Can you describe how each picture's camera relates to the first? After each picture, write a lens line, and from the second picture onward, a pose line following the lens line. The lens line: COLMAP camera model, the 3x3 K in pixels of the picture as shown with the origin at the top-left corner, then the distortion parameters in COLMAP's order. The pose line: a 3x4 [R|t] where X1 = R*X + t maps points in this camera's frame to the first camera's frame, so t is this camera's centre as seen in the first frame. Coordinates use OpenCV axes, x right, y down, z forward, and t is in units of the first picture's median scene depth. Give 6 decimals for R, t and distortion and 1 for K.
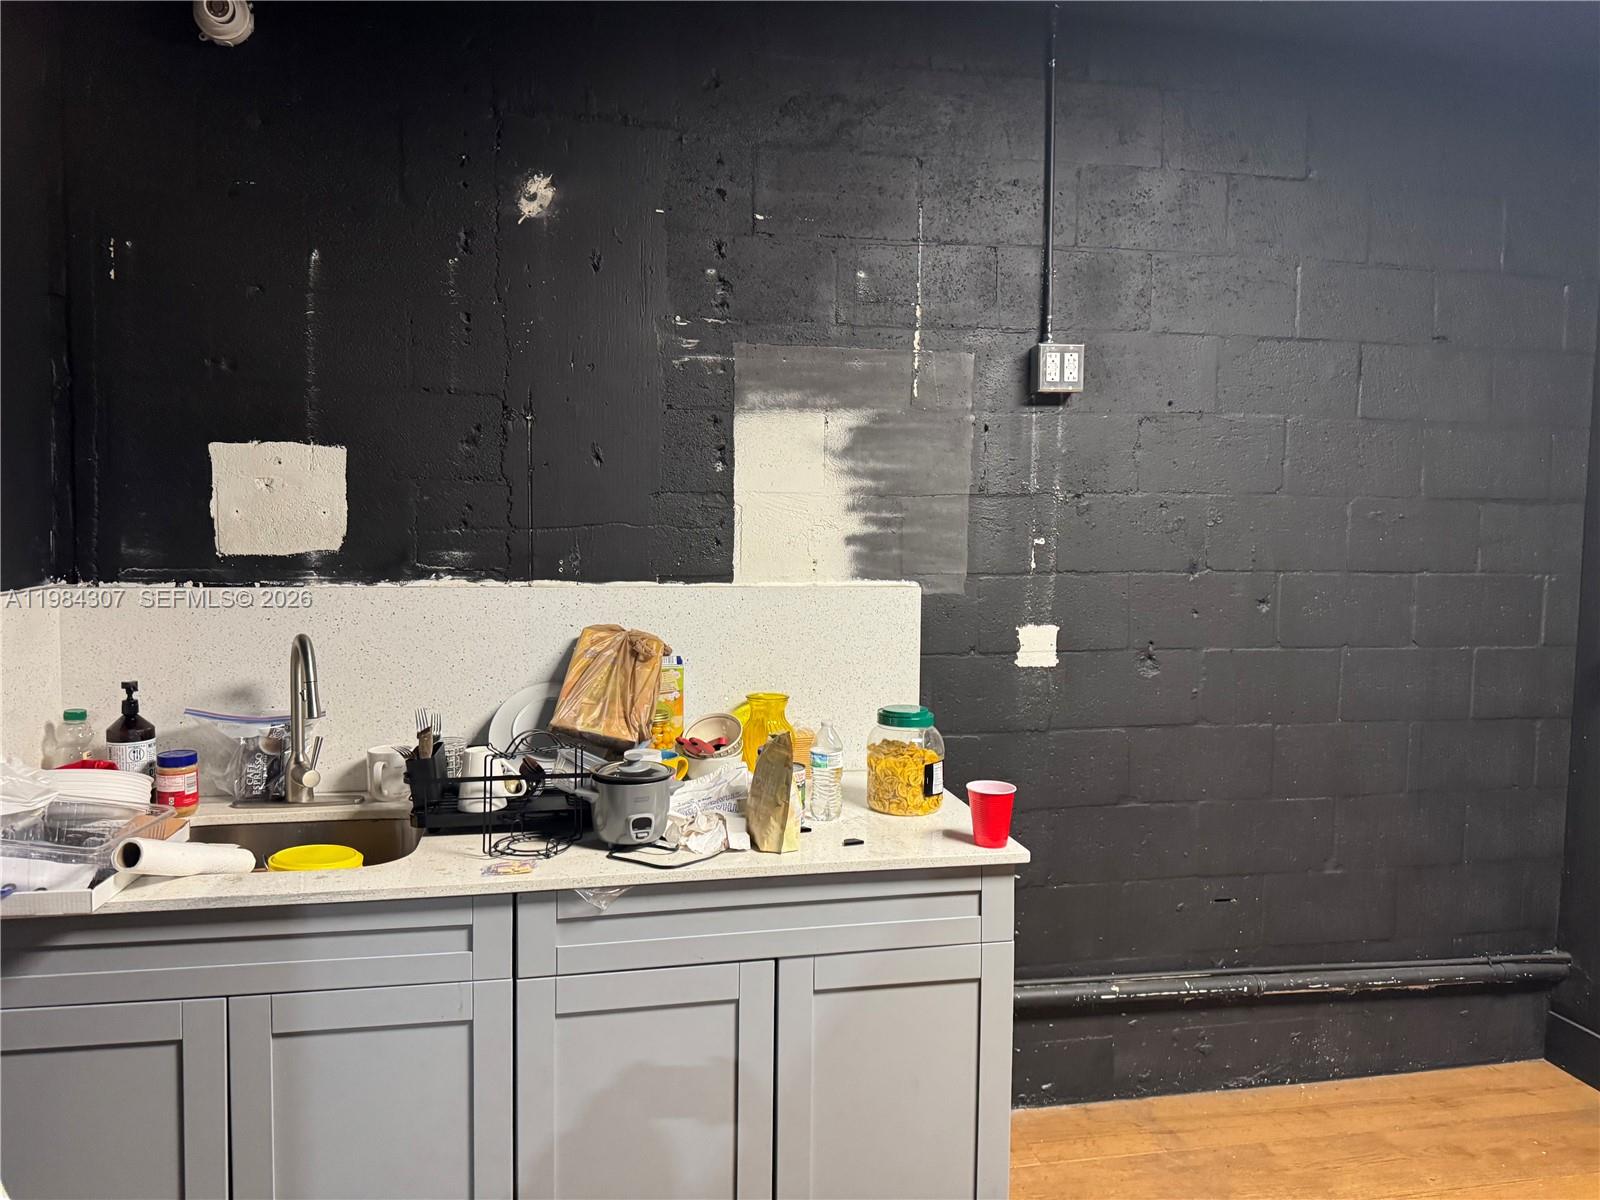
lens RADIAL K [[1112.2, 0, 807.9], [0, 1112.2, 606.5], [0, 0, 1]] dist [0.084030, -0.001120]
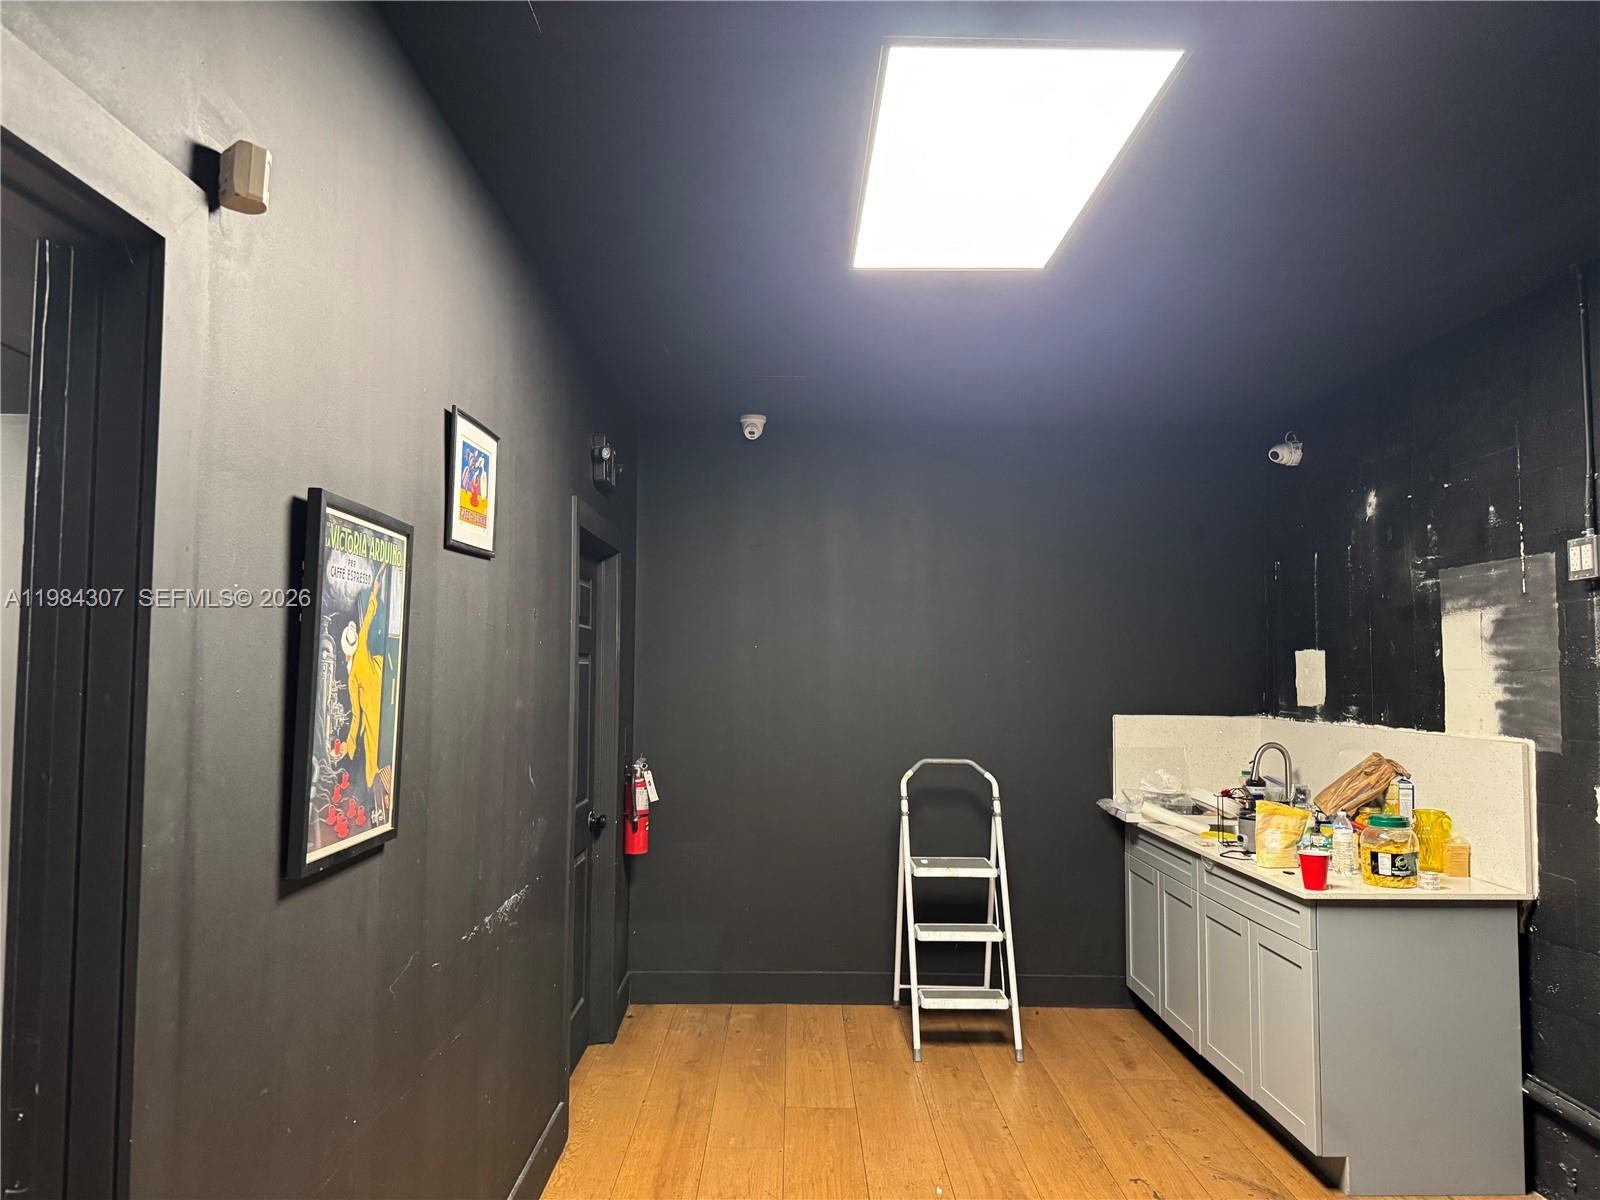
lens RADIAL K [[1123.7, 0, 782.9], [0, 1123.7, 597.7], [0, 0, 1]] dist [0.091280, -0.116575]
pose [[-0.186958, -0.075955, -0.979427, 1.530590], [-0.093310, 0.993872, -0.059264, -0.027149], [0.977926, 0.080310, -0.192900, 0.430468]]
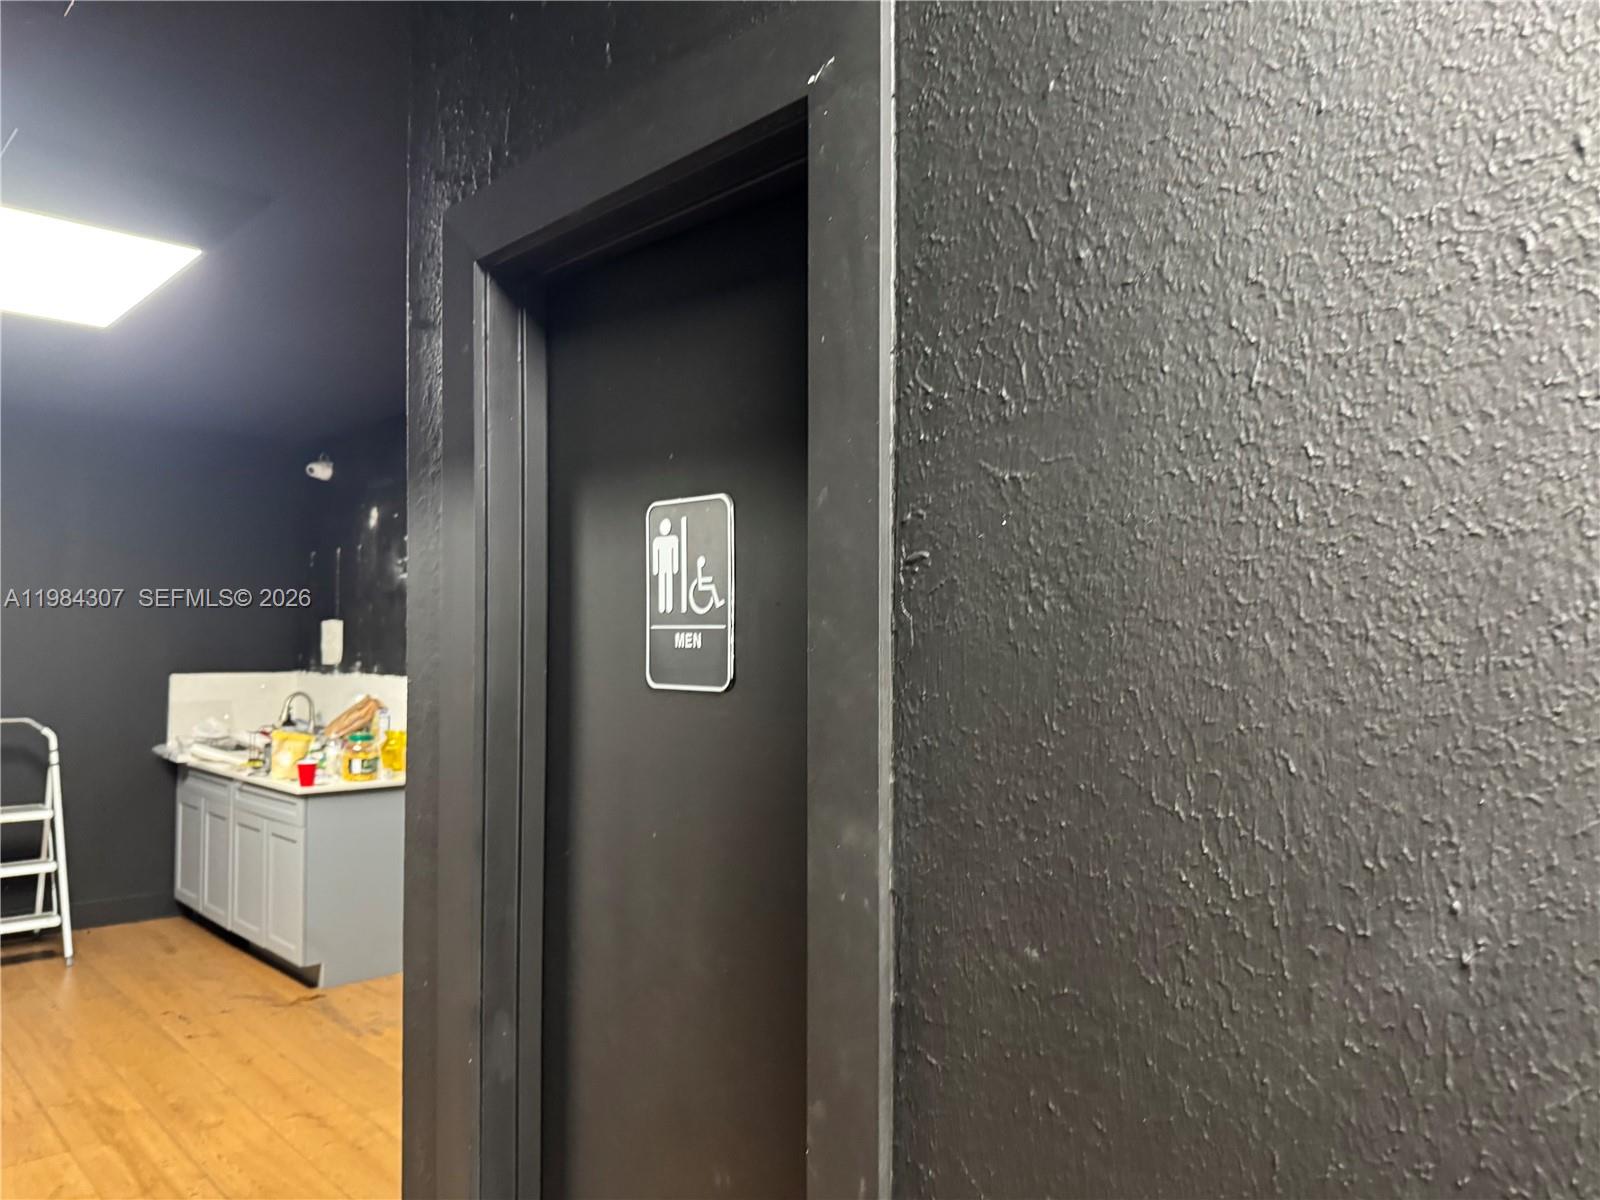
lens RADIAL K [[1150.1, 0, 800.0], [0, 1150.1, 600.0], [0, 0, 1]] dist [0.006499, -0.003436]
pose [[0.542358, -0.037374, -0.839316, 2.173161], [-0.065622, 0.994074, -0.086669, -0.027817], [0.837581, 0.102083, 0.536691, 0.425868]]
